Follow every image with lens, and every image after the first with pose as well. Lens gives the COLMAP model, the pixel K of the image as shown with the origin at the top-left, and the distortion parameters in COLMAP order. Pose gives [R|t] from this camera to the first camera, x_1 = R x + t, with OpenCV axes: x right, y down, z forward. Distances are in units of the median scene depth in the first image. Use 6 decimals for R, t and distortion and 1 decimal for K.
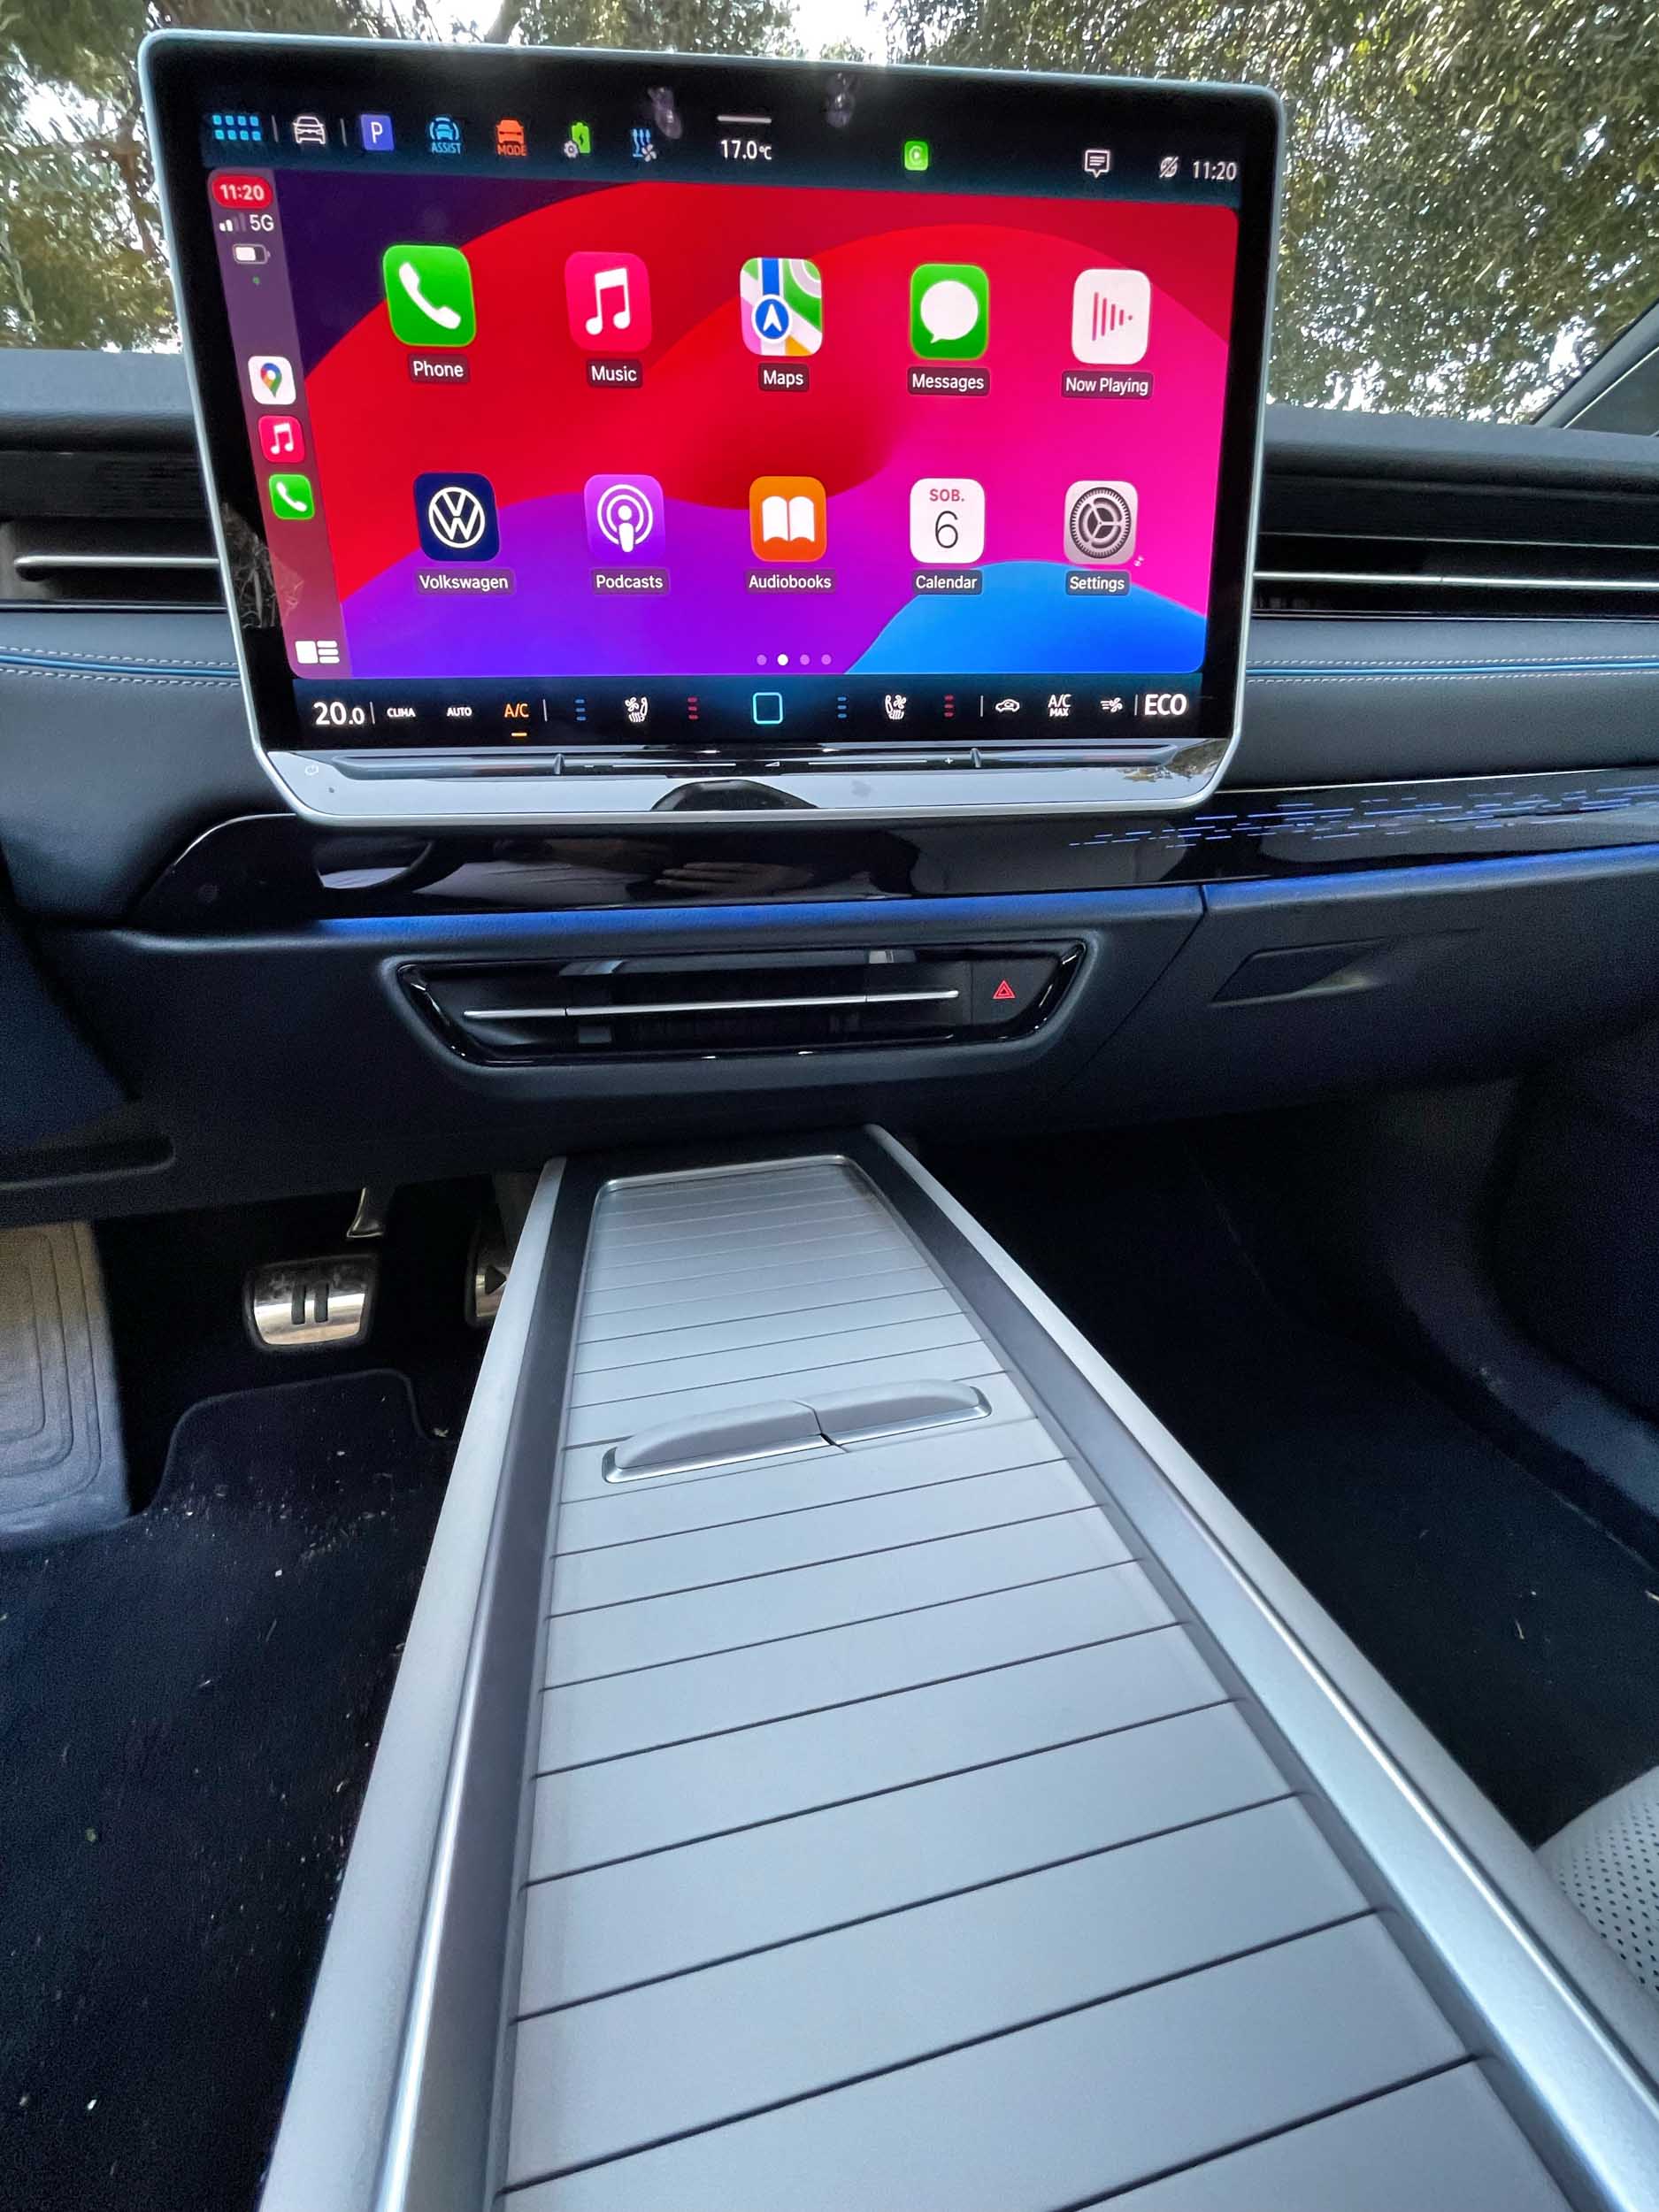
lens RADIAL K [[896.0, 0, 847.0], [0, 896.0, 1100.2], [0, 0, 1]] dist [0.004052, -0.001904]
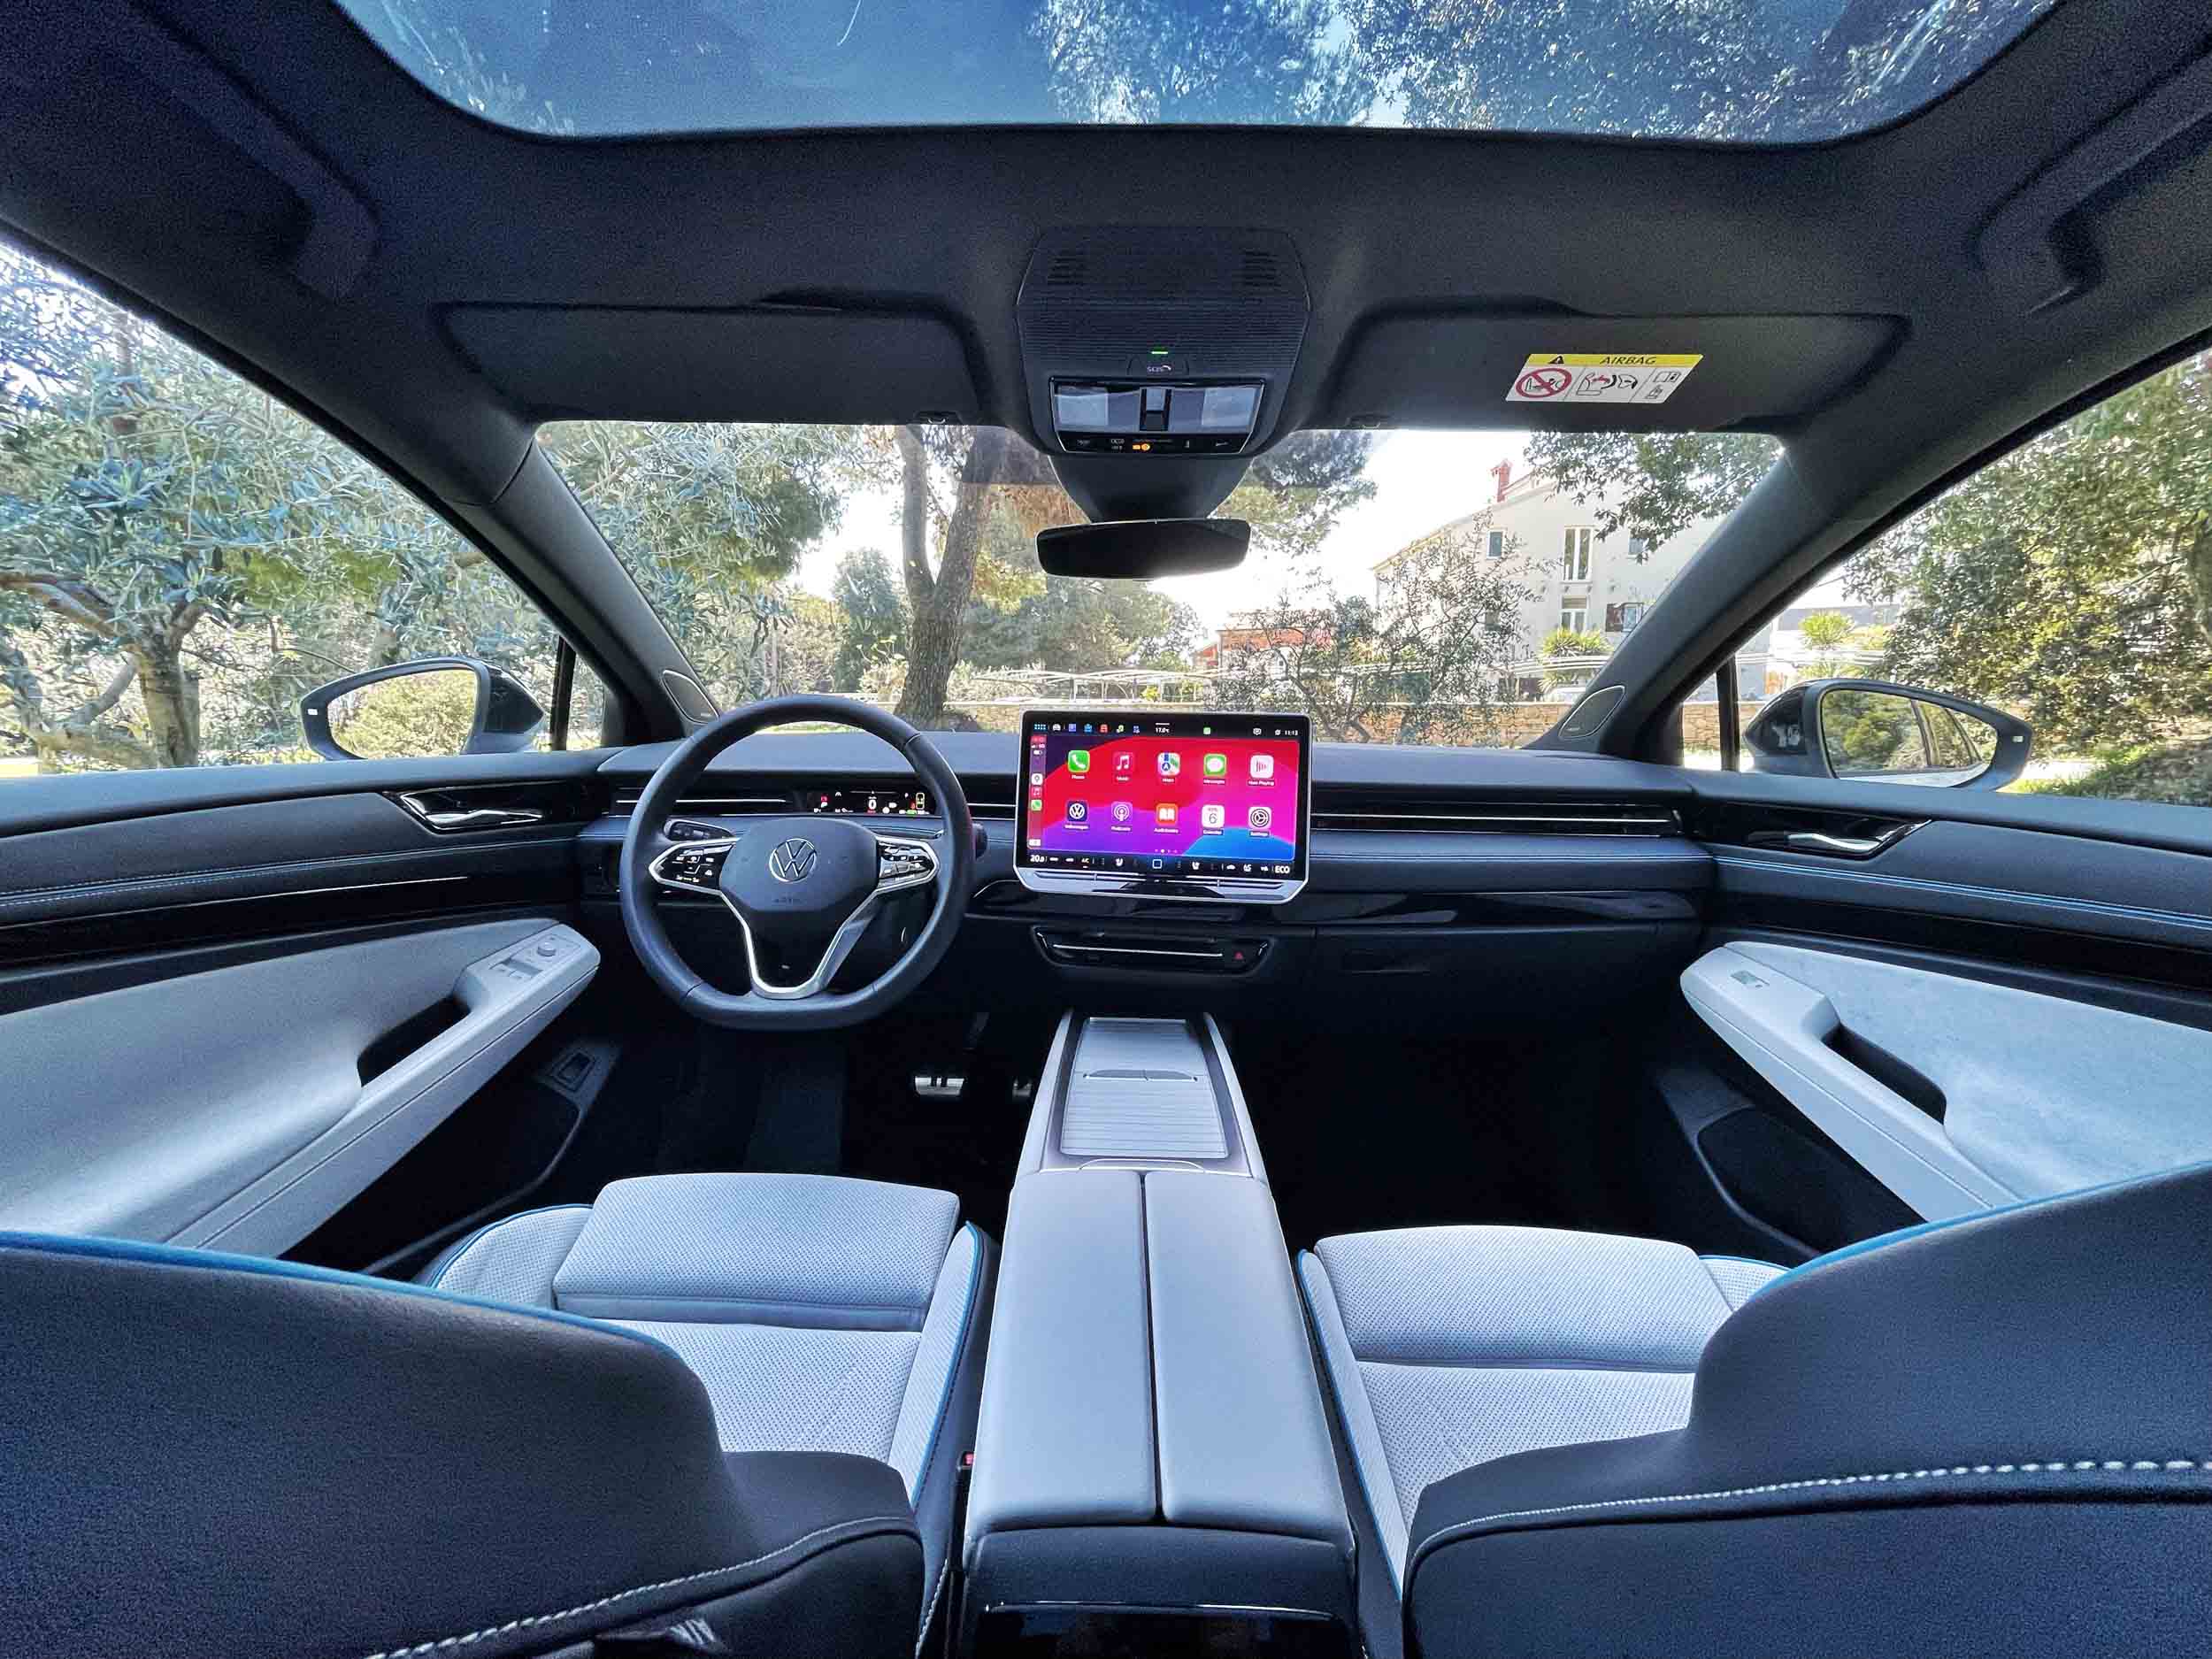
lens RADIAL K [[896.0, 0, 1111.2], [0, 896.0, 814.9], [0, 0, 1]] dist [0.004052, -0.001904]
pose [[0.967754, 0.059688, -0.244722, 0.580811], [-0.121512, 0.961629, -0.245978, 0.241281], [0.220649, 0.267783, 0.937873, -2.327901]]
